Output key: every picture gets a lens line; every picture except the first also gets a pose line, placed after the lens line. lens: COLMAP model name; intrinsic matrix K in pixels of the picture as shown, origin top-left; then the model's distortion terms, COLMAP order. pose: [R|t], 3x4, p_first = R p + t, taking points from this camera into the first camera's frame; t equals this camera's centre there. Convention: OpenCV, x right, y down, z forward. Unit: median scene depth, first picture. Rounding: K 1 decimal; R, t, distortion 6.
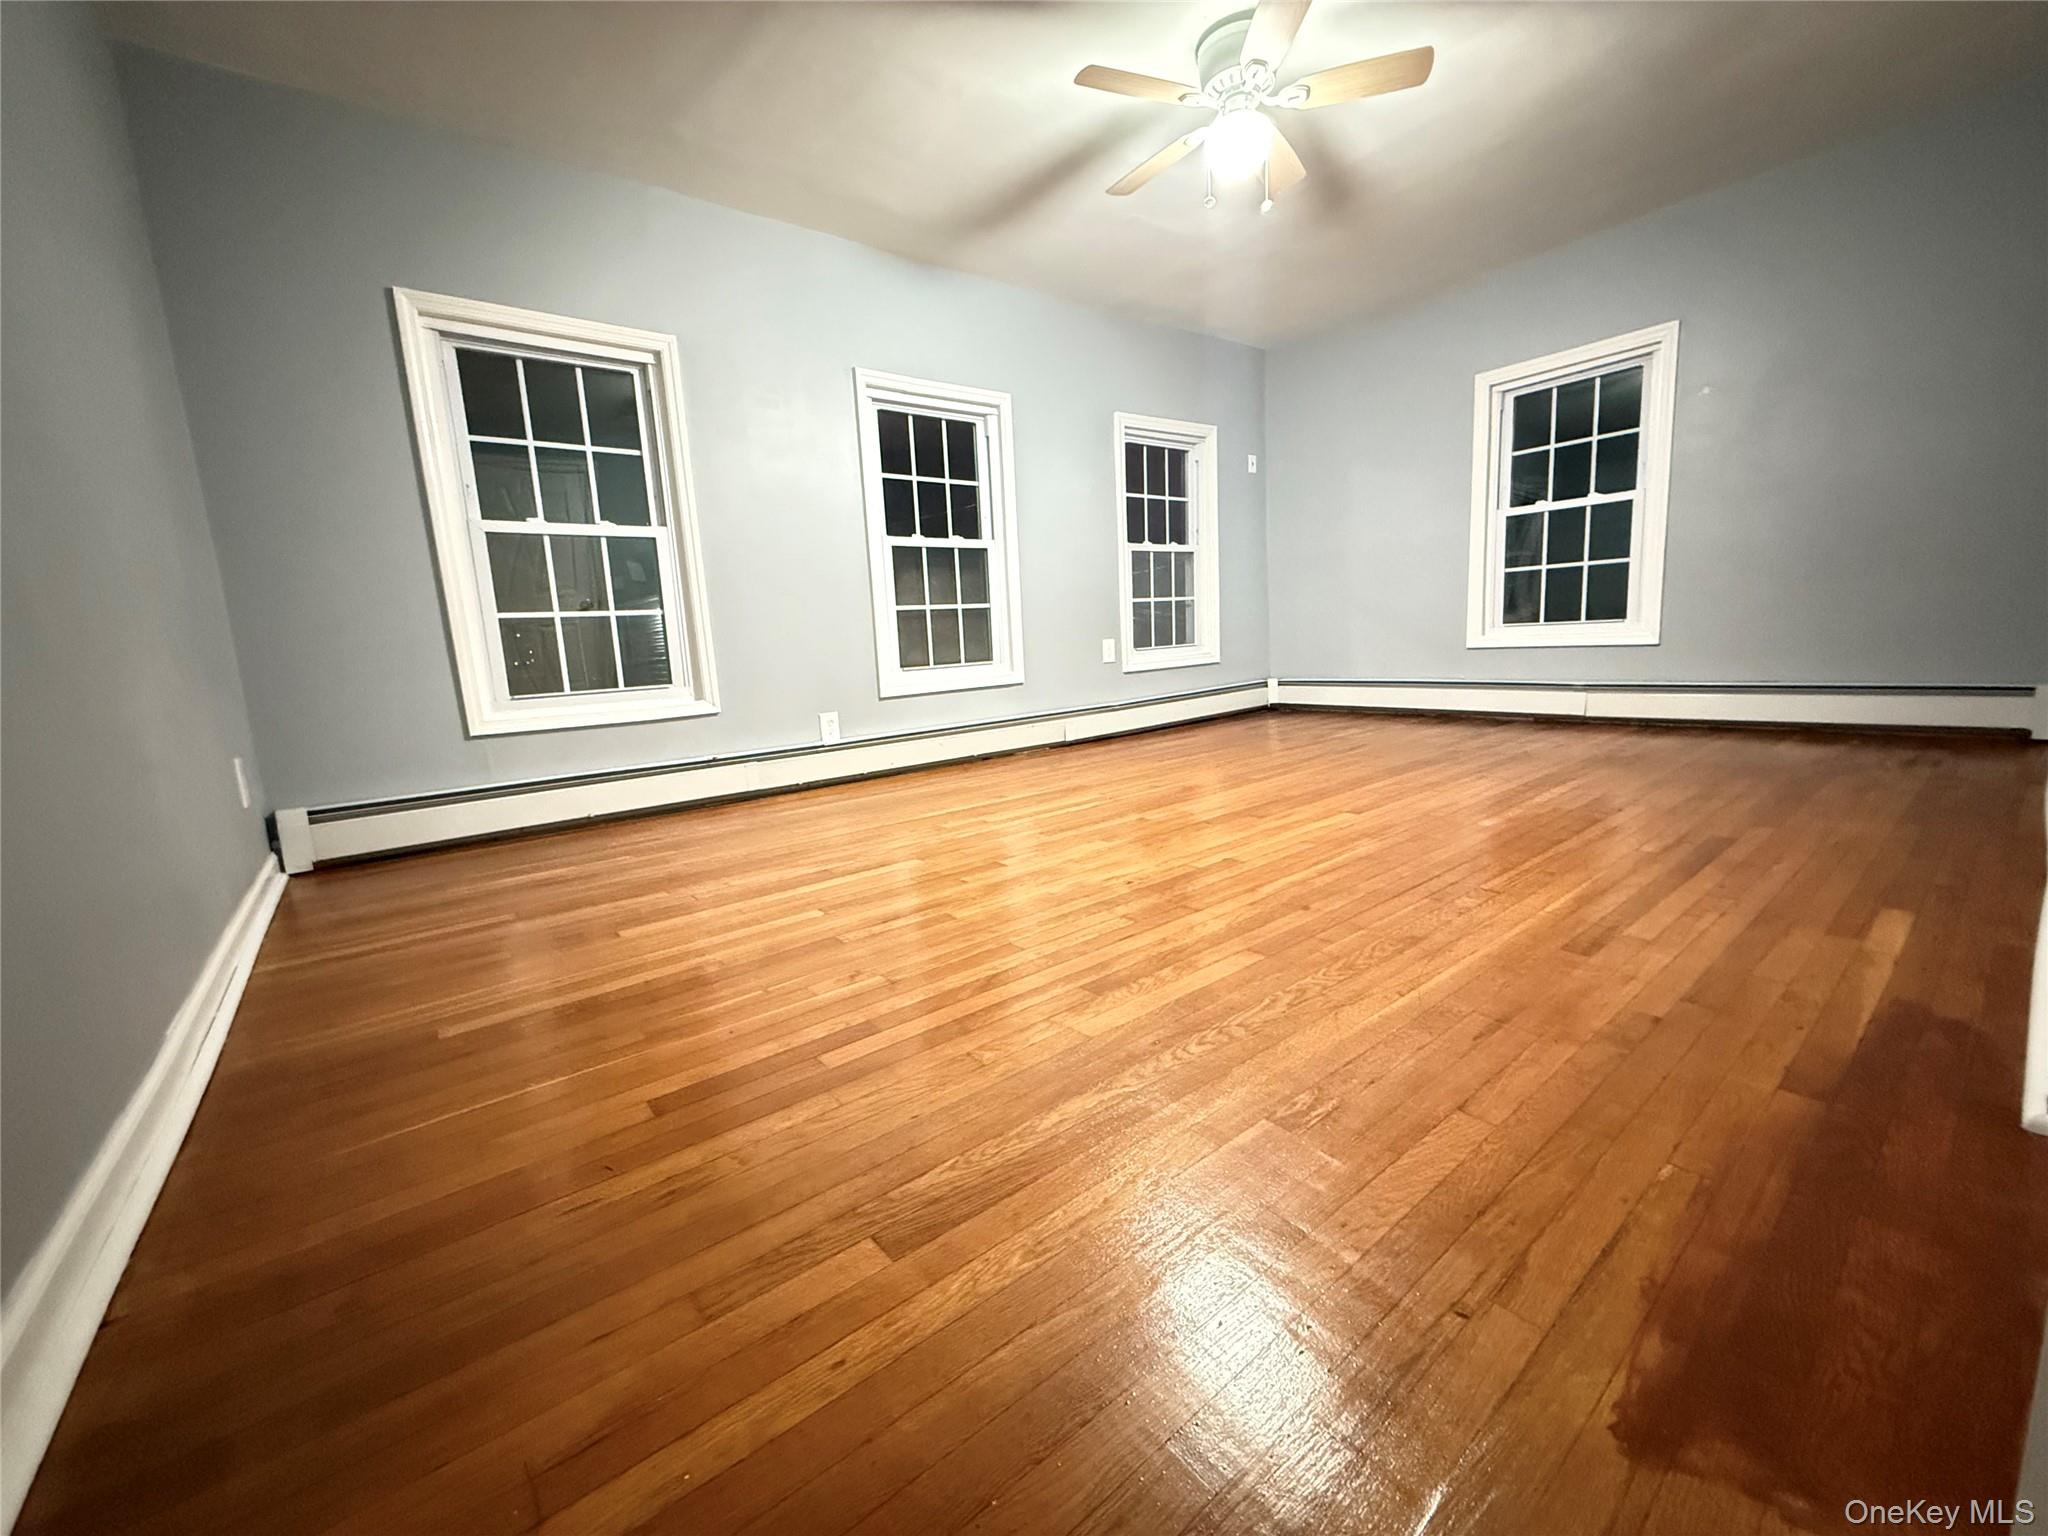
lens RADIAL K [[817.9, 0, 1019.1], [0, 817.9, 745.5], [0, 0, 1]] dist [-0.003612, 0.000193]
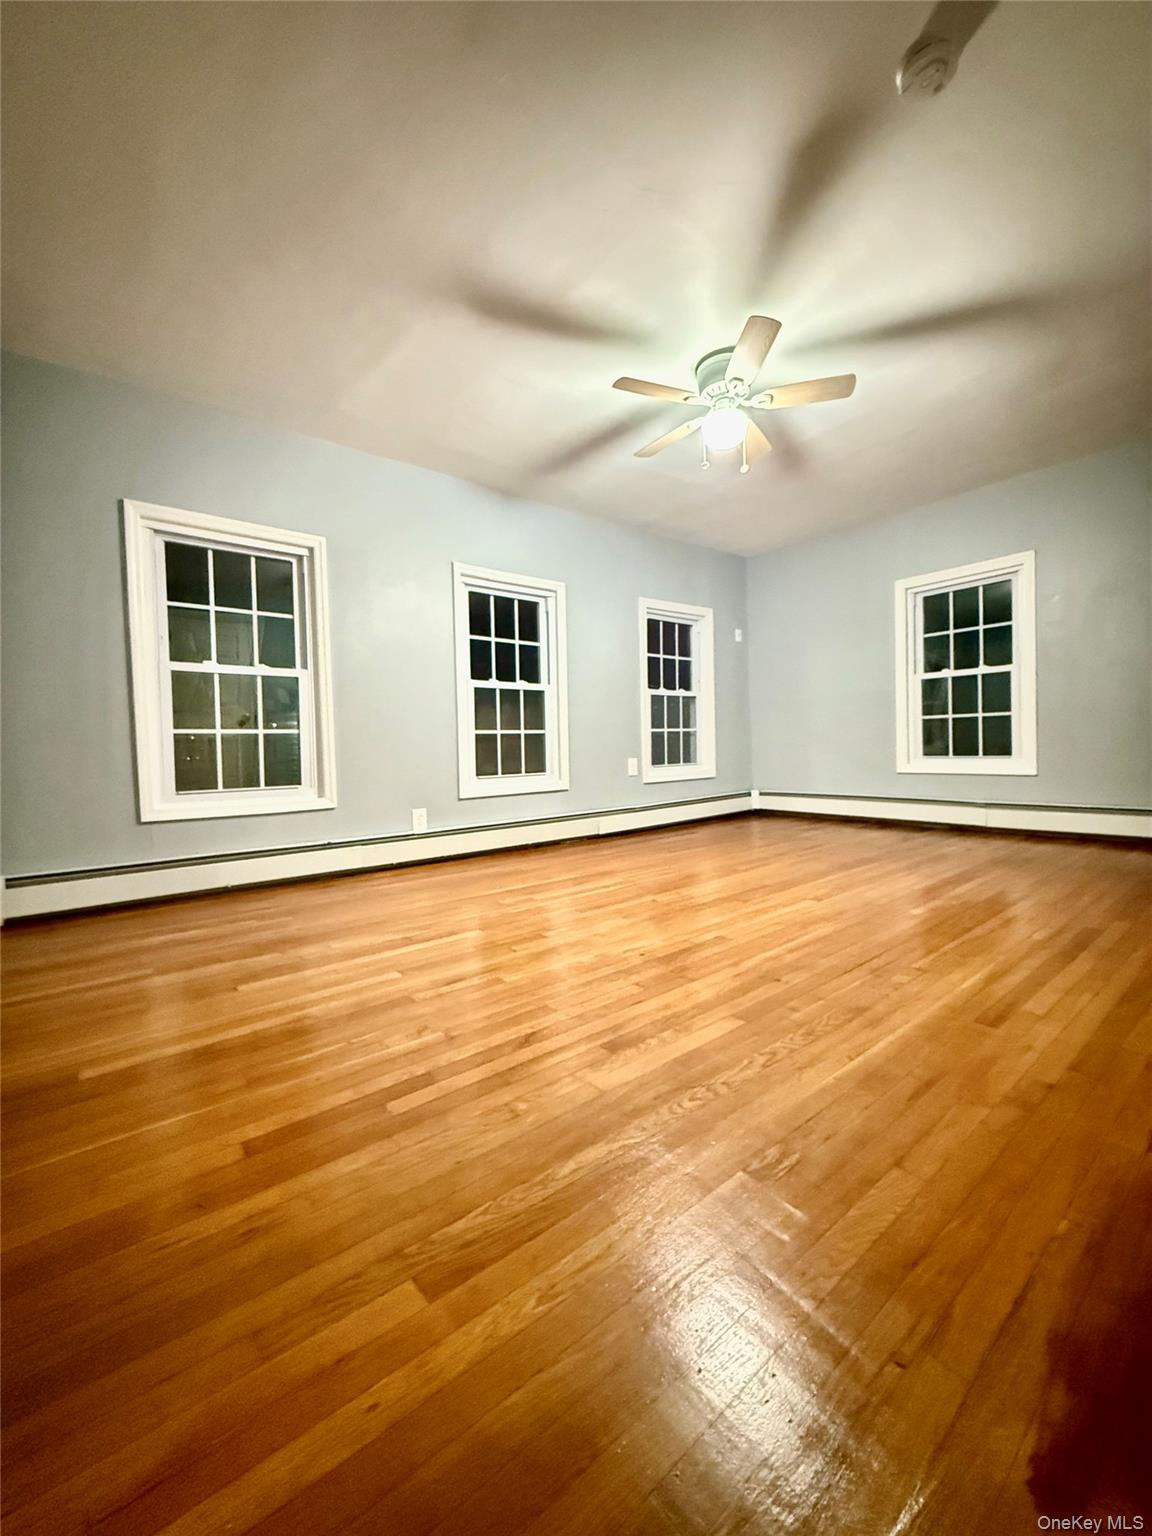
lens RADIAL K [[613.4, 0, 579.8], [0, 613.4, 746.8], [0, 0, 1]] dist [-0.003612, 0.000193]
pose [[0.999385, 0.030456, 0.017366, 0.011402], [-0.027810, 0.990277, -0.136301, -0.024864], [-0.021348, 0.135734, 0.990515, -0.000172]]
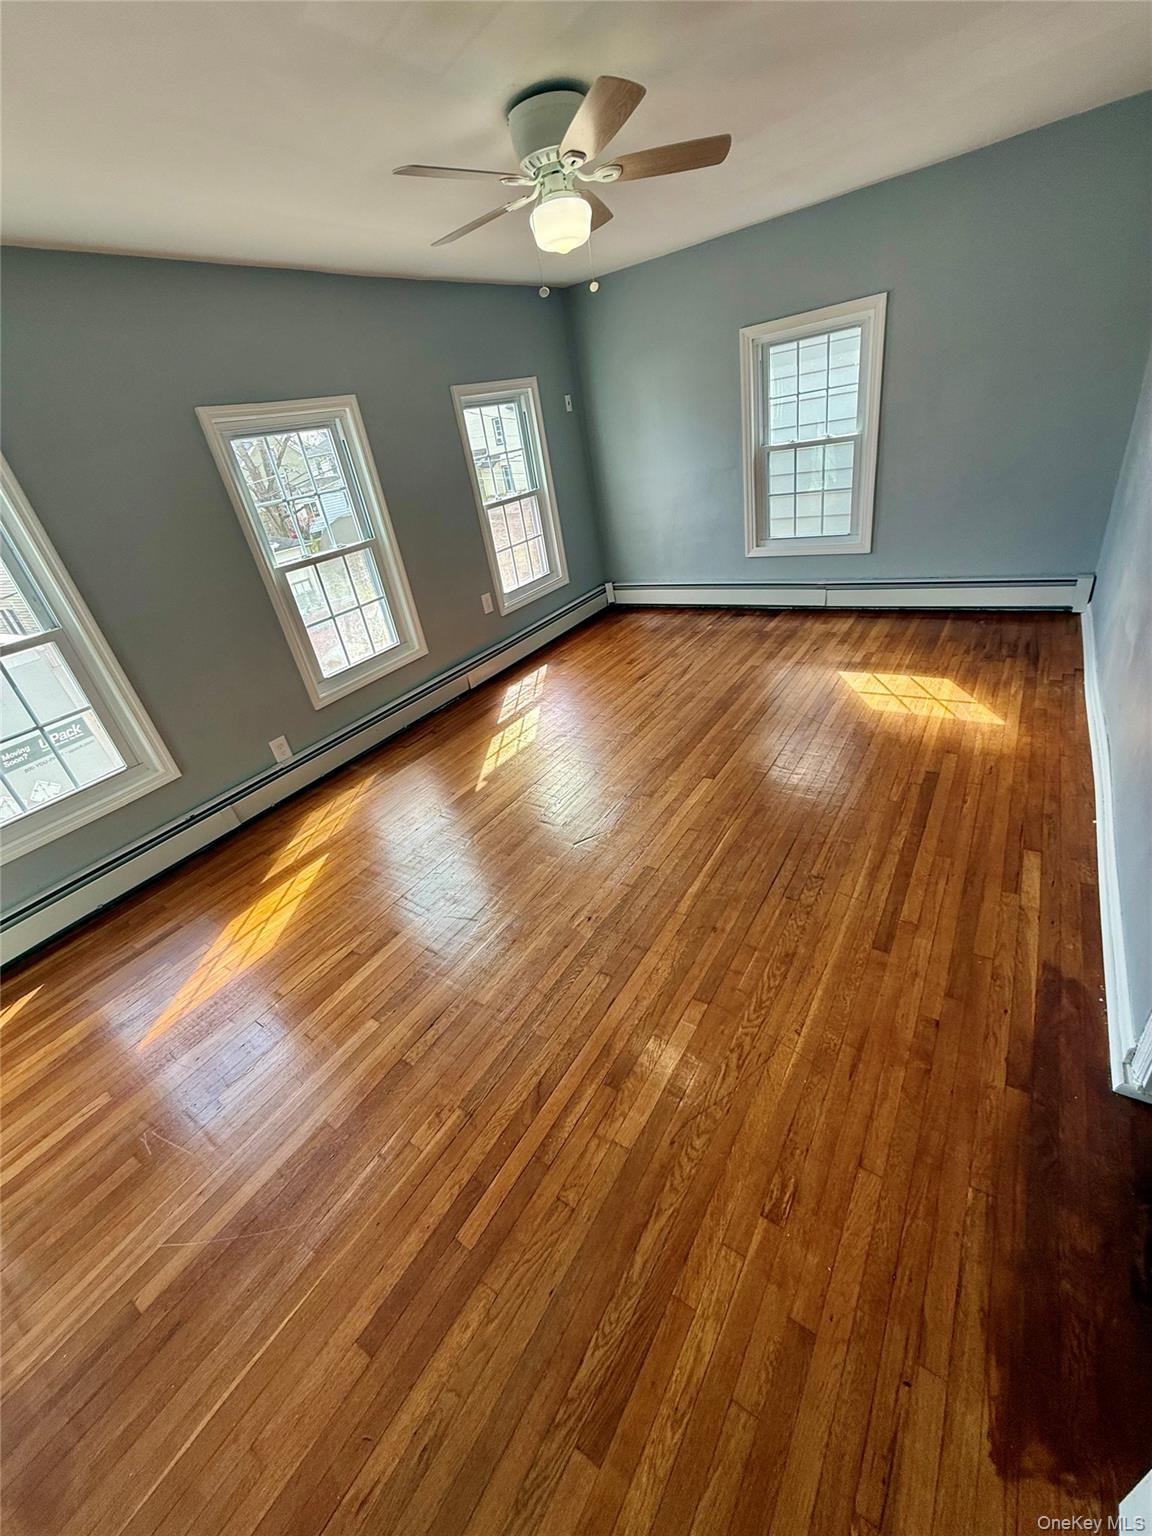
lens RADIAL K [[613.4, 0, 584.5], [0, 613.4, 768.3], [0, 0, 1]] dist [-0.003612, 0.000193]
pose [[0.944747, -0.235622, 0.227892, -0.056253], [0.152485, 0.931314, 0.330761, -0.464241], [-0.290174, -0.277735, 0.915785, 0.123256]]
